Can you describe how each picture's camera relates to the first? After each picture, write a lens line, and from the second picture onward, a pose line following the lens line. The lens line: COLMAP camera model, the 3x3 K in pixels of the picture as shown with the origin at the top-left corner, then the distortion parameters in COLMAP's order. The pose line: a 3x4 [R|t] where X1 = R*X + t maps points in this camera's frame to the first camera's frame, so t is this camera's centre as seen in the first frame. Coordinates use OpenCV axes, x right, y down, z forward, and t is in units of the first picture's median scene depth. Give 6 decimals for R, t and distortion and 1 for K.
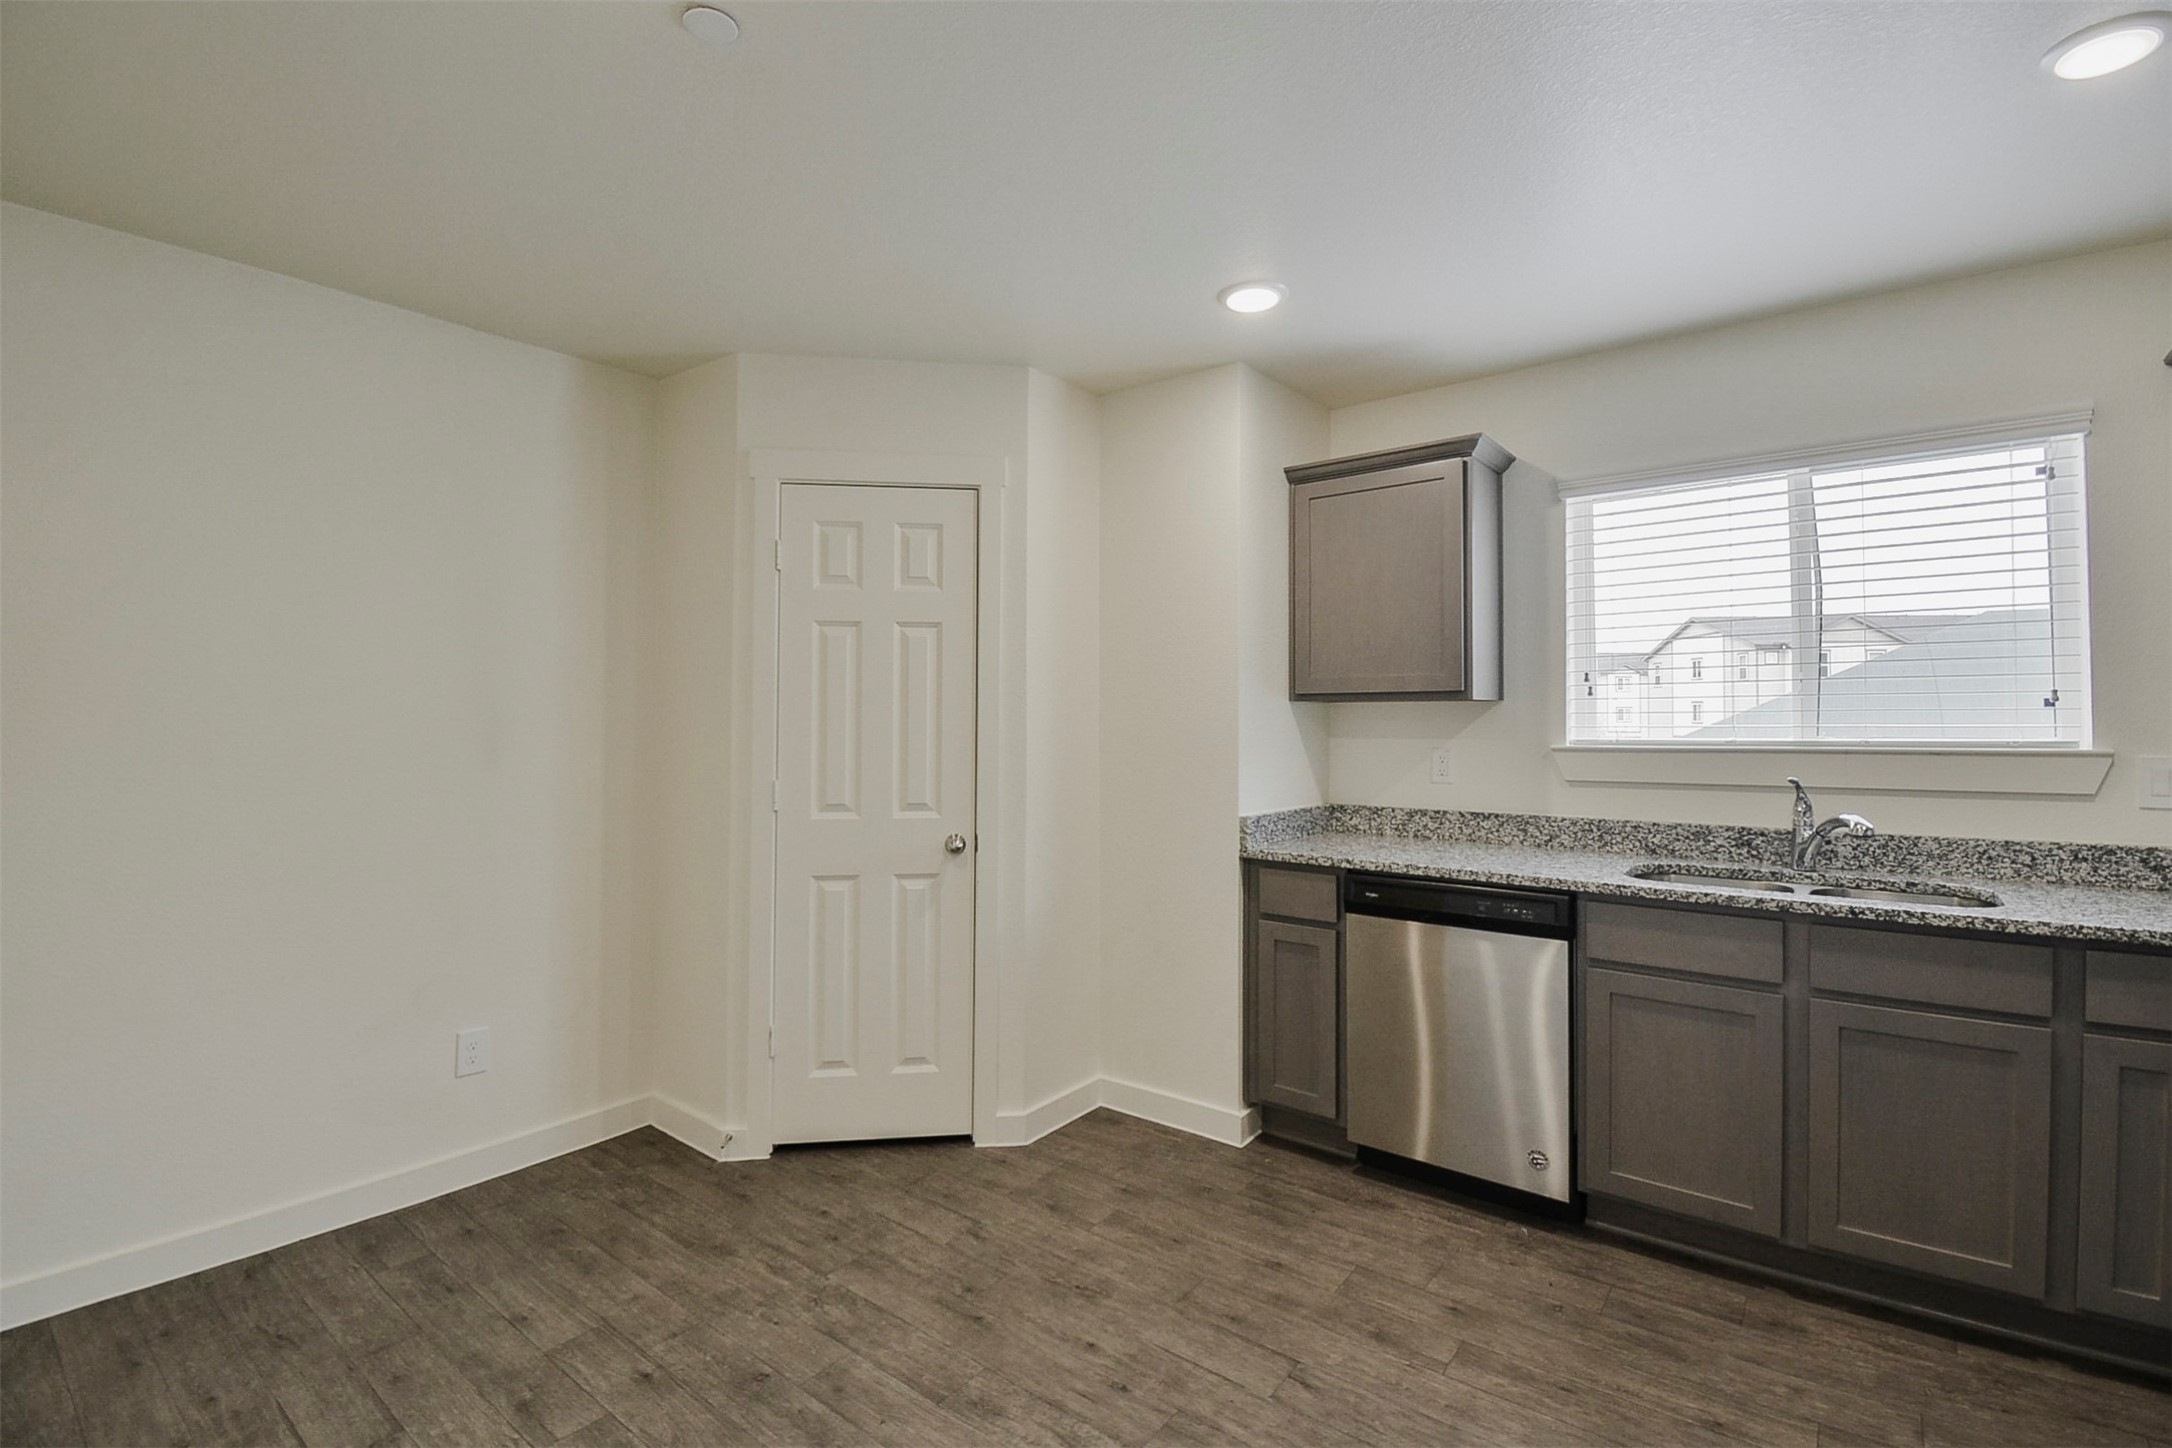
lens RADIAL K [[1000.3, 0, 1092.5], [0, 1000.3, 698.5], [0, 0, 1]] dist [0.000884, -0.014960]
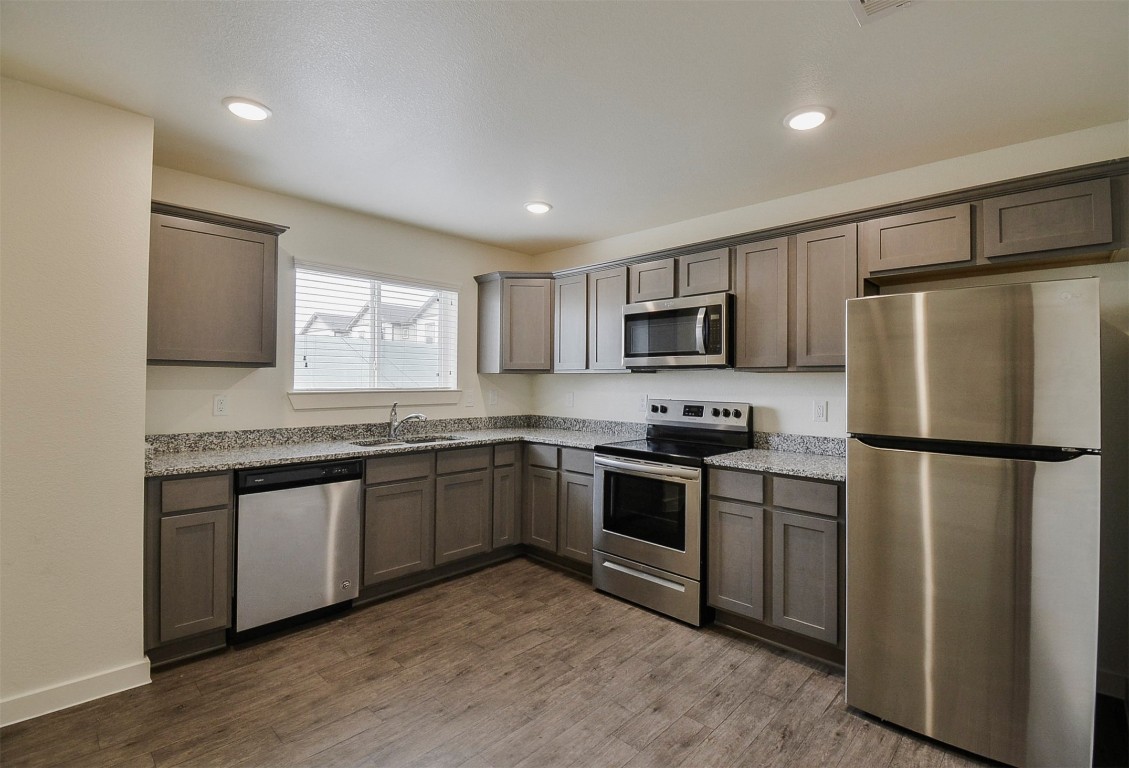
lens RADIAL K [[509.3, 0, 564.5], [0, 509.3, 384.0], [0, 0, 1]] dist [-0.021134, -0.000120]
pose [[0.091584, -0.002297, 0.995795, -0.560981], [-0.026975, 0.999625, 0.004786, 0.013514], [-0.995432, -0.027300, 0.091488, 0.424189]]
